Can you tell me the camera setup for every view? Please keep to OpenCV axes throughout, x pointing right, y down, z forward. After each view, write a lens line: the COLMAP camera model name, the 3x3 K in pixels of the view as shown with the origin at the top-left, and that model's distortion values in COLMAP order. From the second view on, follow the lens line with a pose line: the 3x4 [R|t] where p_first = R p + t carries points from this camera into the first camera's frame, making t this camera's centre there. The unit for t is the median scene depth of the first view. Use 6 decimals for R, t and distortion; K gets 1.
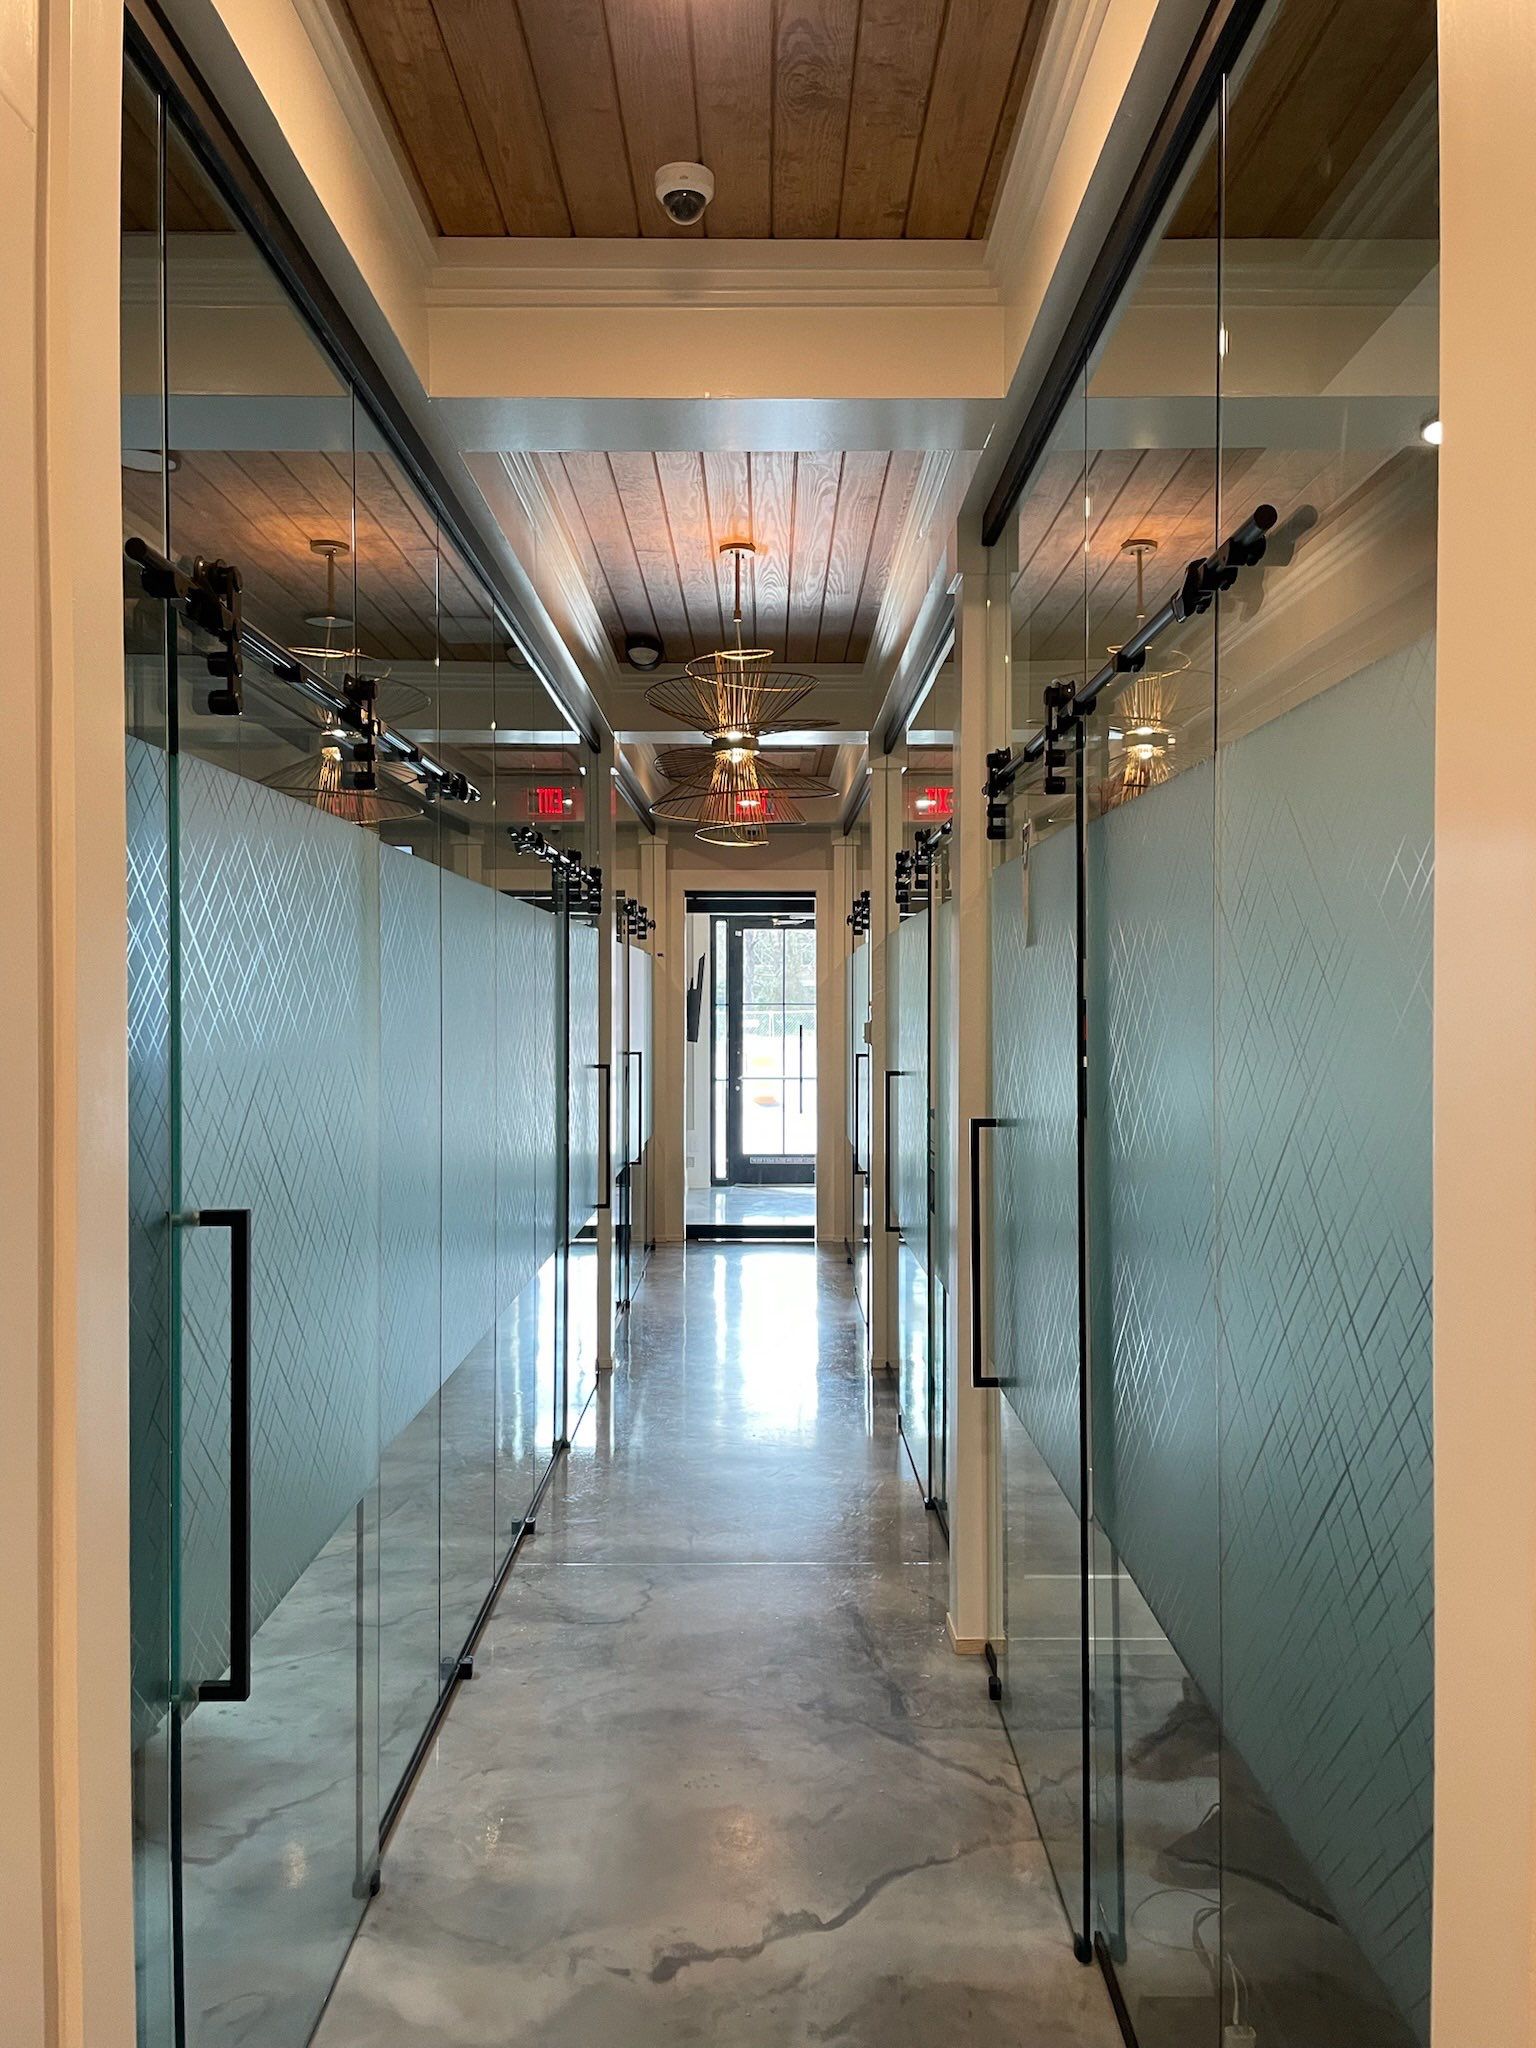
lens RADIAL K [[1610.3, 0, 763.8], [0, 1610.3, 1035.7], [0, 0, 1]] dist [0.152601, -0.159674]
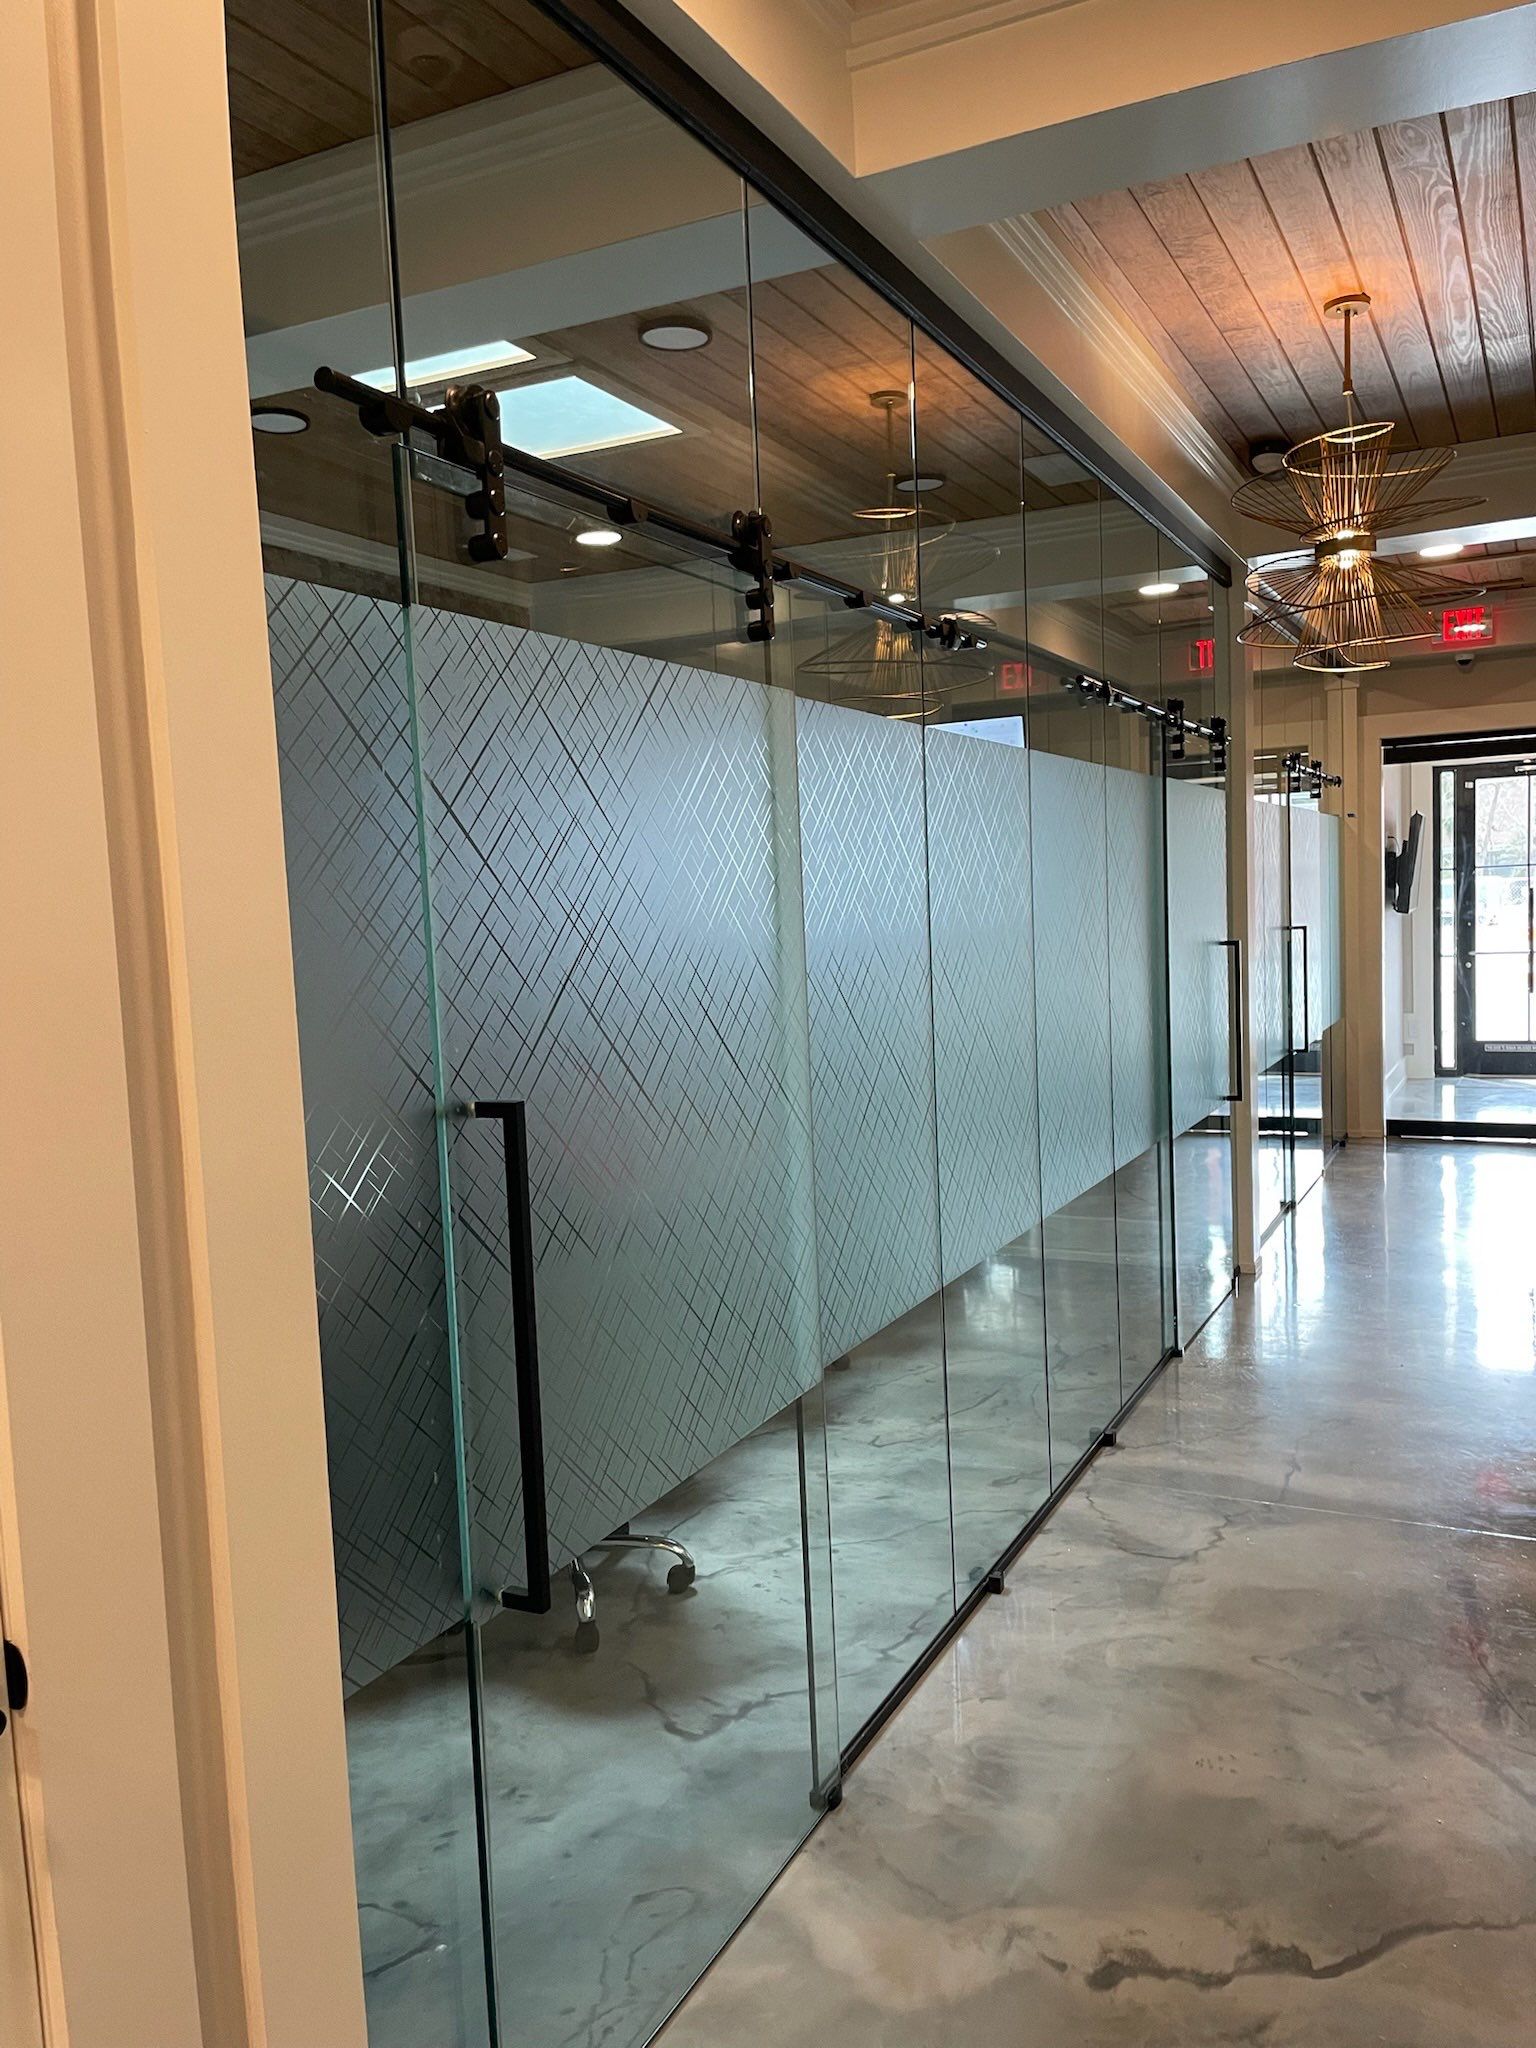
lens RADIAL K [[1610.3, 0, 763.8], [0, 1610.3, 1035.7], [0, 0, 1]] dist [0.152601, -0.159674]
pose [[0.898344, 0.001750, -0.439290, 0.105562], [0.029646, 0.997471, 0.064599, 0.006811], [0.438292, -0.071055, 0.896020, 0.115840]]
